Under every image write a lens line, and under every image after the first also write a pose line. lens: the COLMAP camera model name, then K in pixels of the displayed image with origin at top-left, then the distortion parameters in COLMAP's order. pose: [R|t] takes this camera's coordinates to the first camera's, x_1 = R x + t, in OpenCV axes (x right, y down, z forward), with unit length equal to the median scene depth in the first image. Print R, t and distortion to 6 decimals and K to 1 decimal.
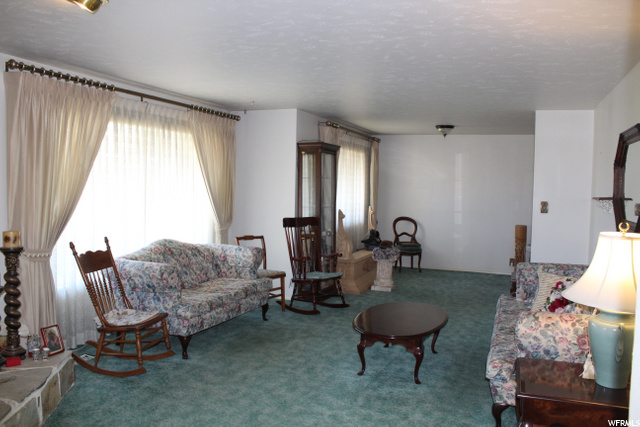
lens RADIAL K [[529.5, 0, 320.0], [0, 529.5, 213.5], [0, 0, 1]] dist [-0.176327, 0.180230]
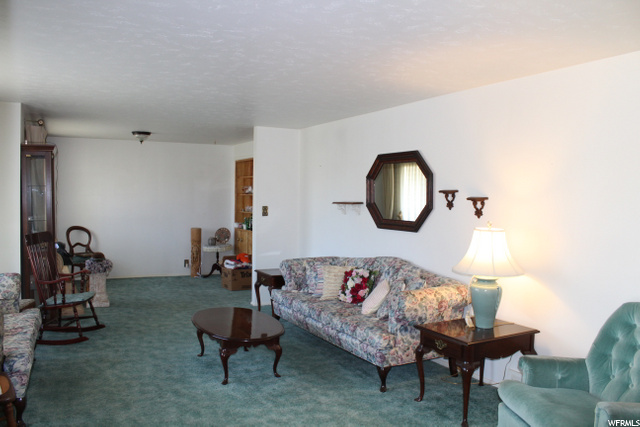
lens RADIAL K [[529.5, 0, 320.0], [0, 529.5, 213.5], [0, 0, 1]] dist [-0.176327, 0.180230]
pose [[0.679084, -0.037443, 0.733105, -0.379517], [0.040762, 0.999081, 0.013269, -0.018868], [-0.732928, 0.020872, 0.679986, 0.126593]]
